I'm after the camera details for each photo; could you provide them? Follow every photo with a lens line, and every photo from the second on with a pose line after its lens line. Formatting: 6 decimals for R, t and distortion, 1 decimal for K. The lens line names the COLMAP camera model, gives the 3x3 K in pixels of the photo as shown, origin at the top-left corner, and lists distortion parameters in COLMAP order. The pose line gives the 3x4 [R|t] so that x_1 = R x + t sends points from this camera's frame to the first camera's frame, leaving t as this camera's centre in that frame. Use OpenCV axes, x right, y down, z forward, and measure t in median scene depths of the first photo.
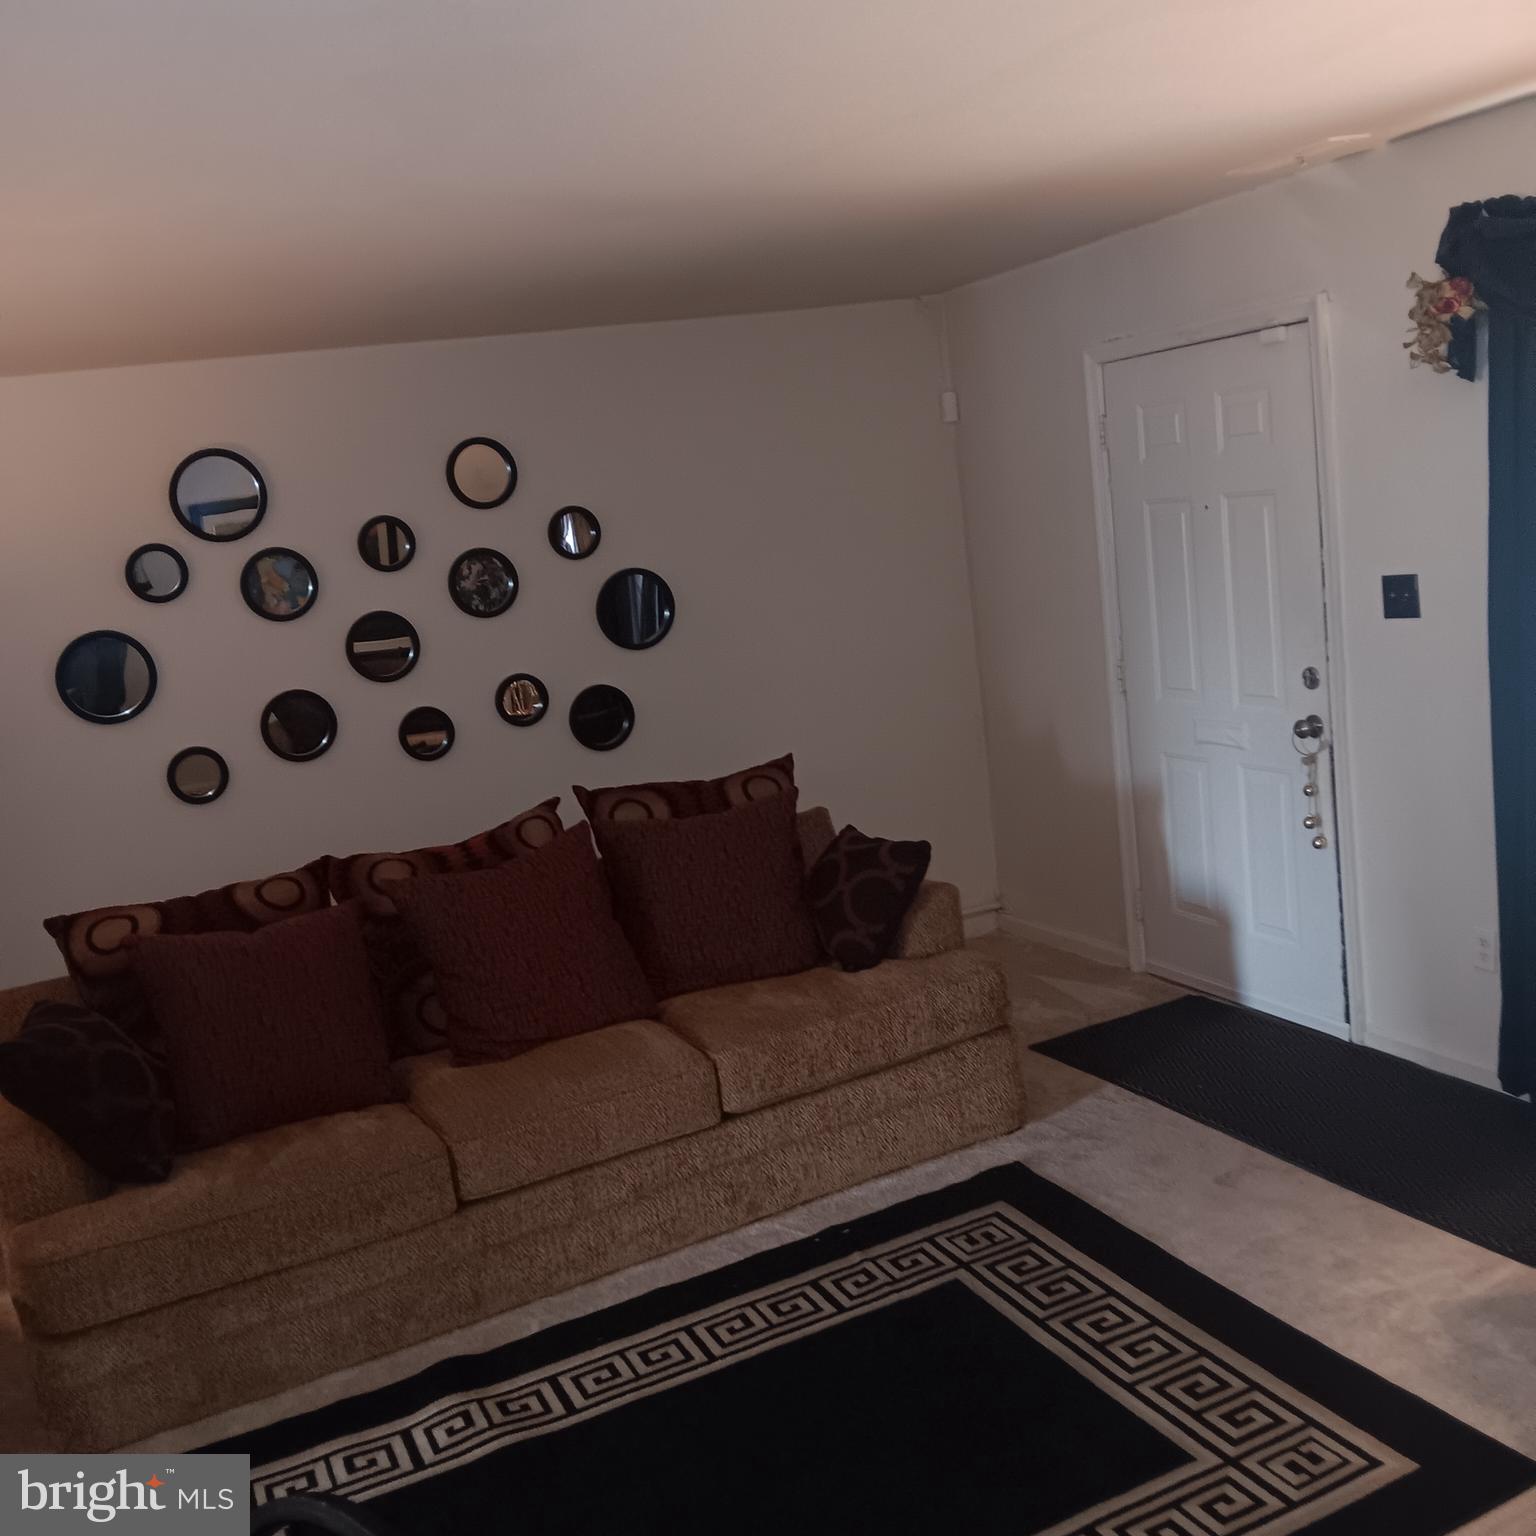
lens RADIAL K [[1598.5, 0, 769.8], [0, 1598.5, 769.6], [0, 0, 1]] dist [0.182553, -0.379424]
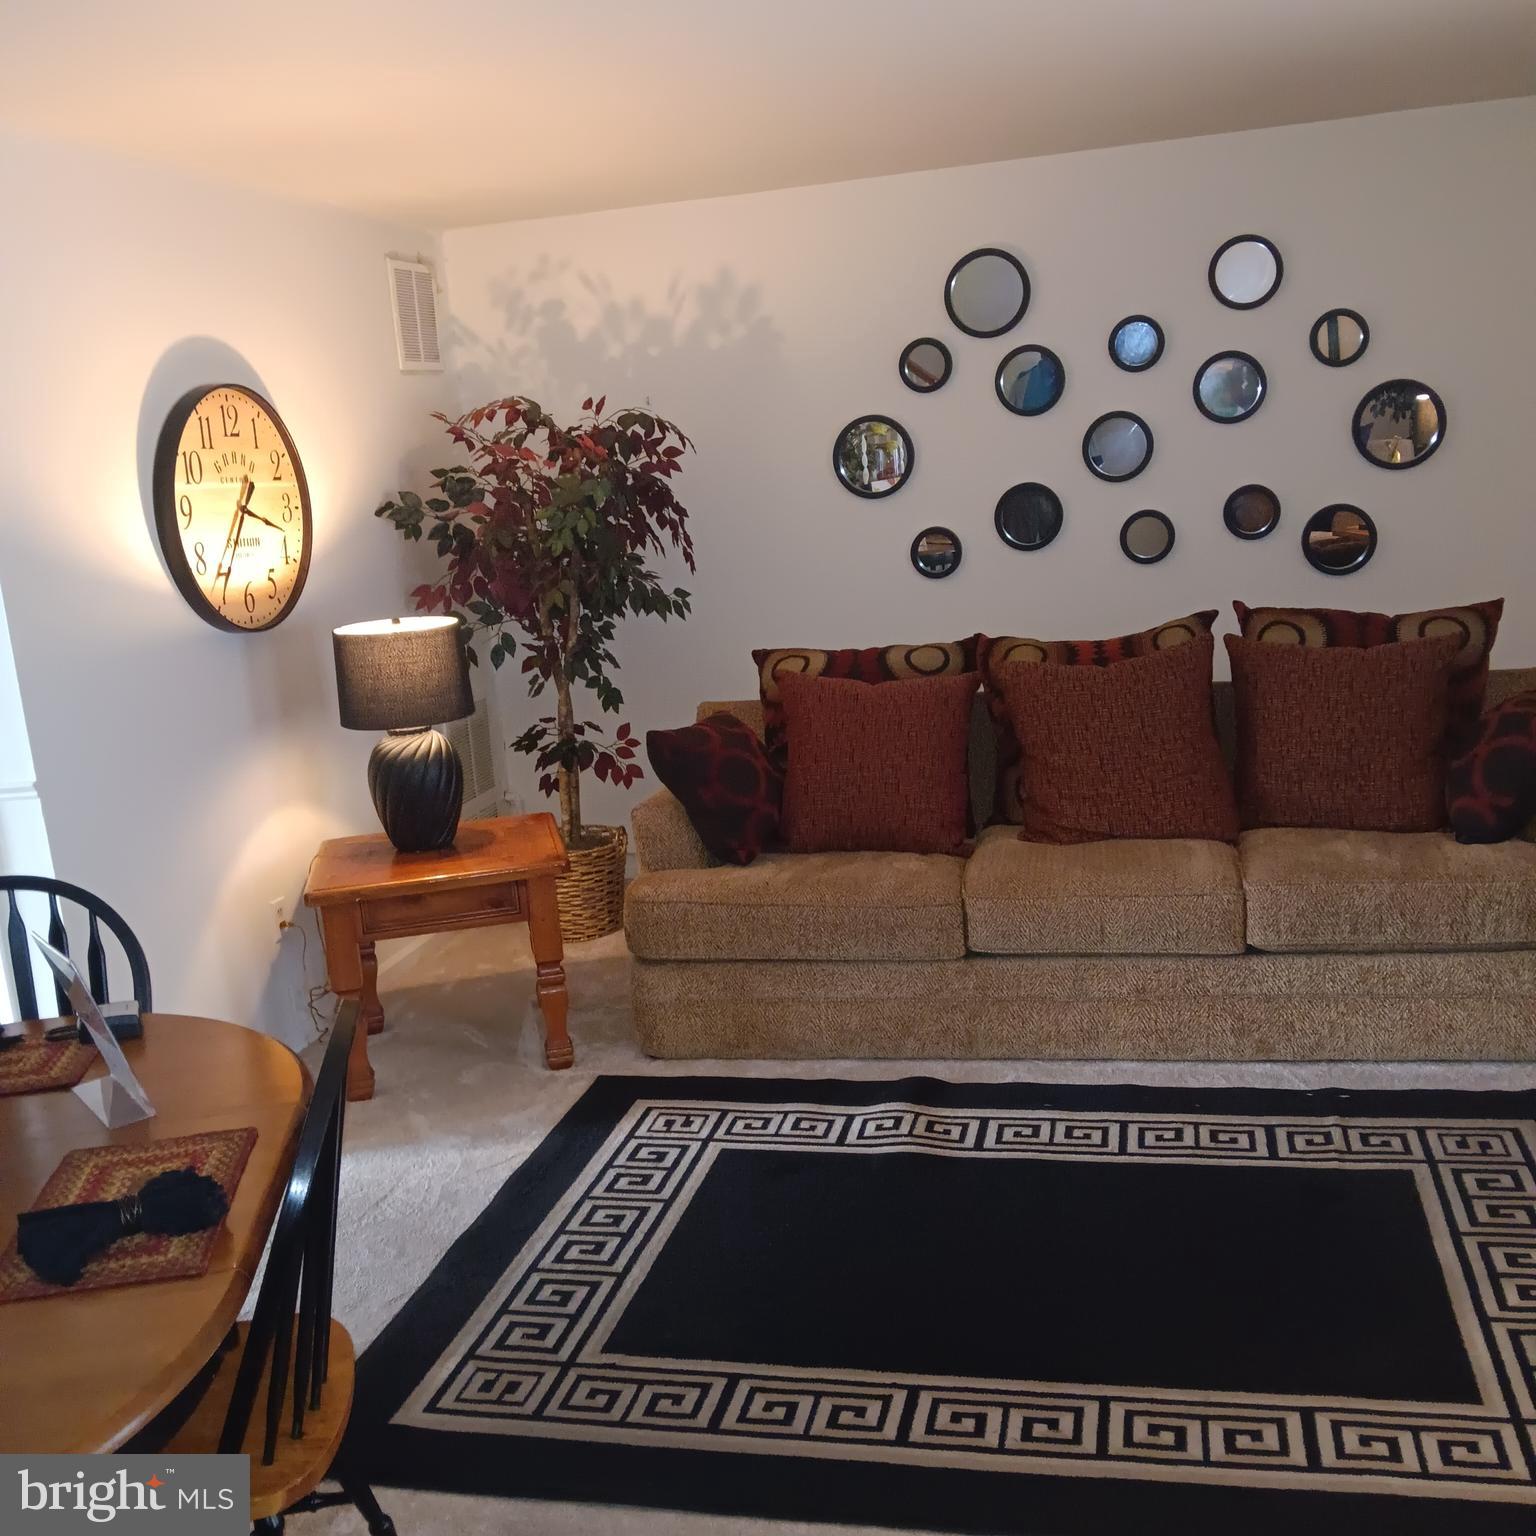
lens RADIAL K [[1616.1, 0, 794.7], [0, 1616.1, 767.7], [0, 0, 1]] dist [0.154755, -0.268932]
pose [[0.787447, 0.188451, -0.586867, 0.317134], [-0.125826, 0.981213, 0.146249, -0.002450], [0.603403, -0.041320, 0.796365, 0.051321]]
